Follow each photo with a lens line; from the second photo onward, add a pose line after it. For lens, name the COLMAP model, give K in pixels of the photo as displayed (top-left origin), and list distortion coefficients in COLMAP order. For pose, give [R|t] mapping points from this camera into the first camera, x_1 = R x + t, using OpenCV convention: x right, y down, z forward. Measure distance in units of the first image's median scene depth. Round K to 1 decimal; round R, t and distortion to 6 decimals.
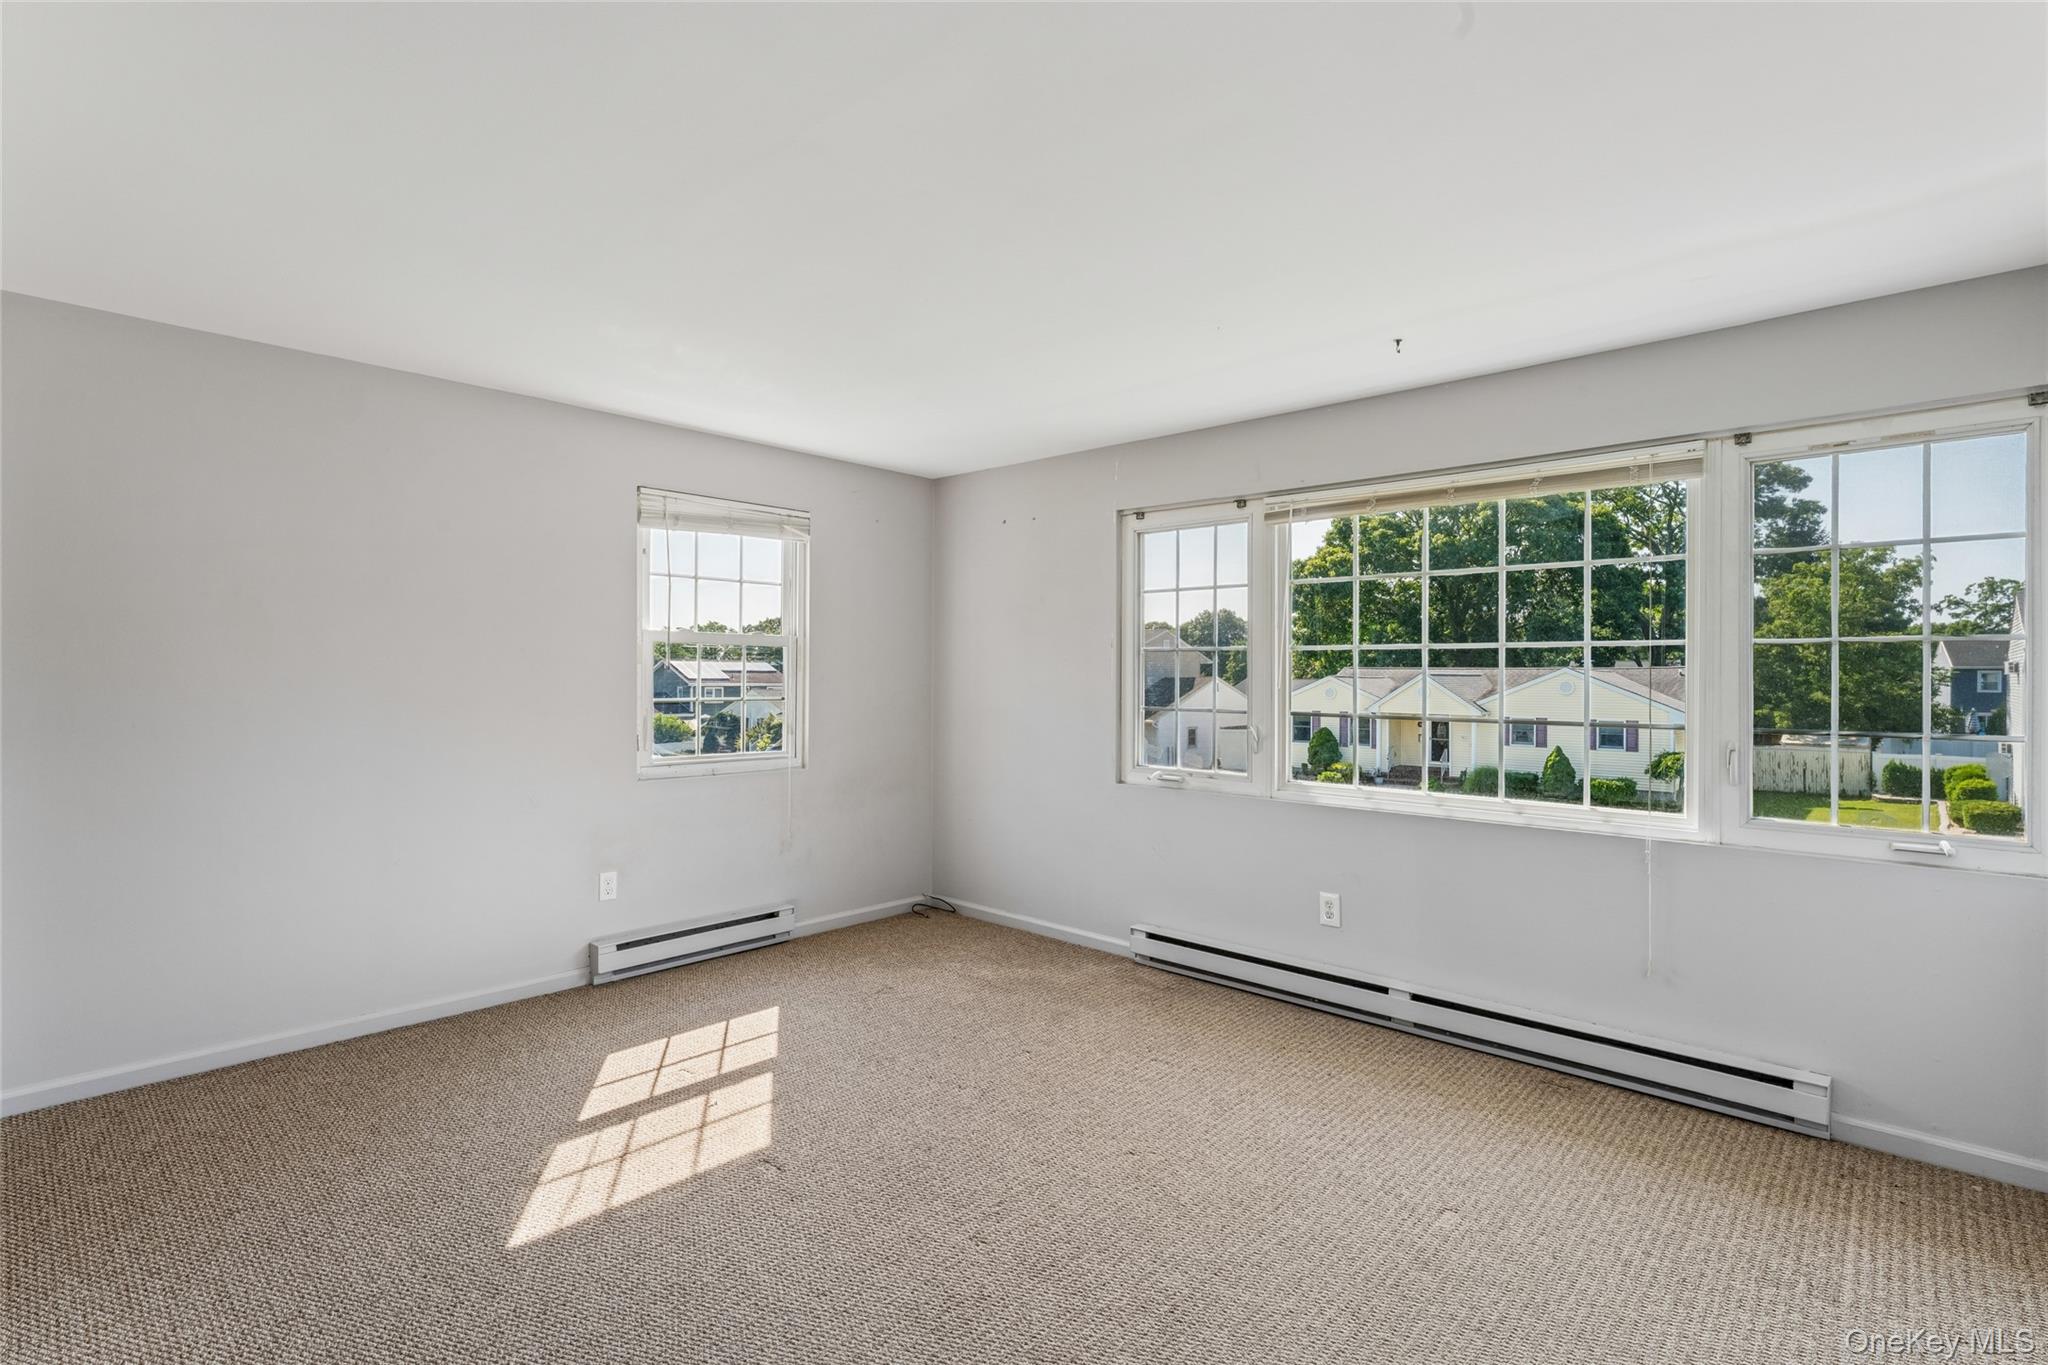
lens RADIAL K [[972.9, 0, 1027.1], [0, 972.9, 674.4], [0, 0, 1]] dist [0.001845, 0.000363]
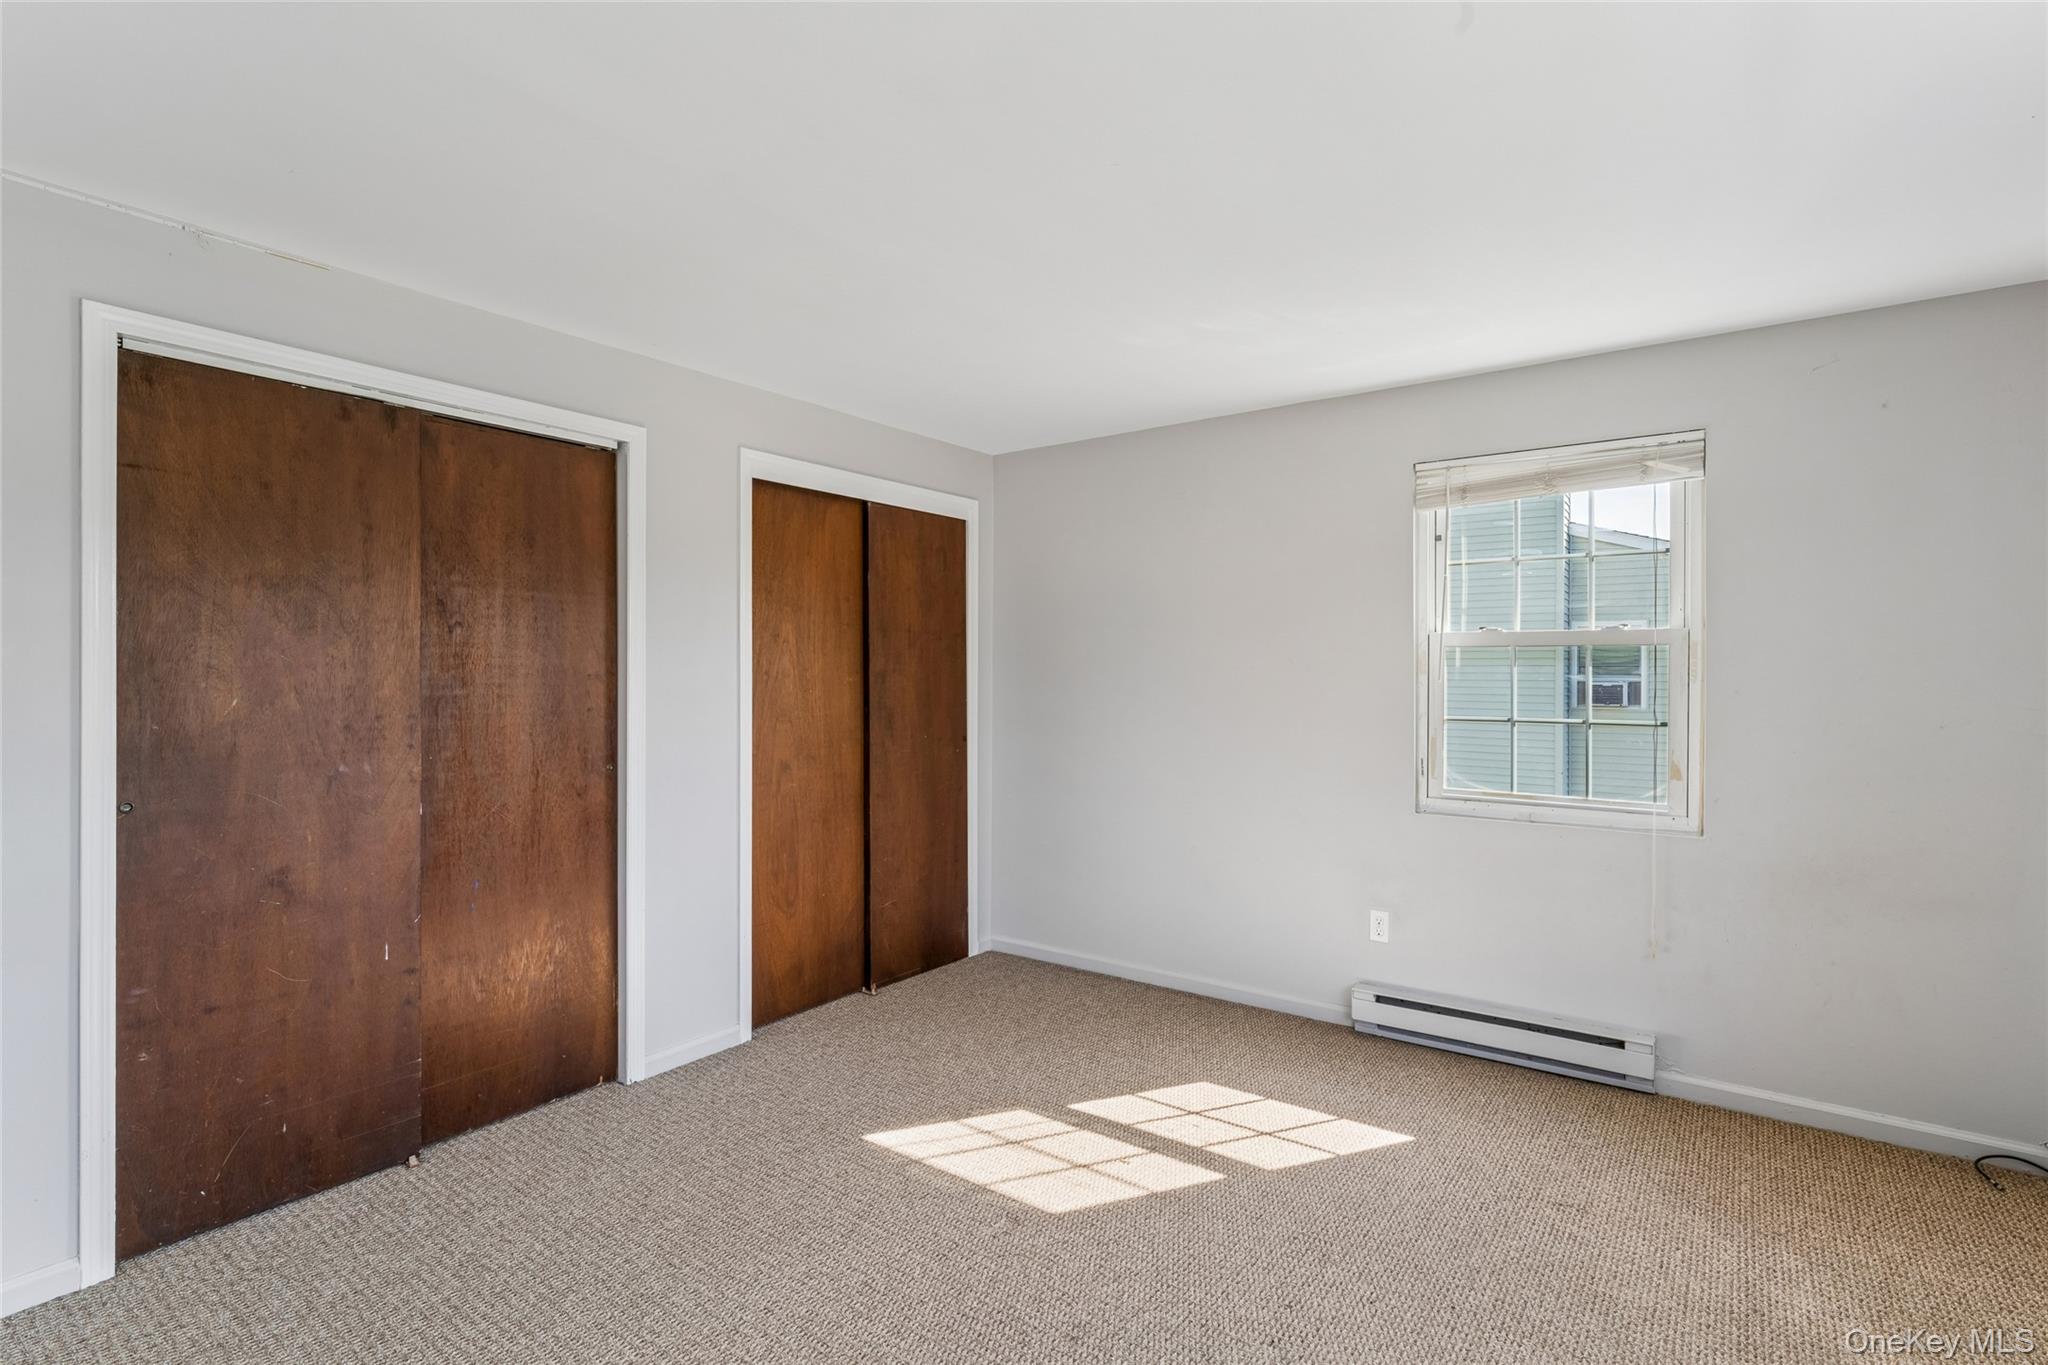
lens RADIAL K [[972.9, 0, 1024.2], [0, 972.9, 679.2], [0, 0, 1]] dist [0.001845, 0.000363]
pose [[0.109611, -0.007117, -0.993949, 0.471928], [-0.000407, 0.999974, -0.007205, -0.000456], [0.993975, 0.001194, 0.109605, 0.662883]]
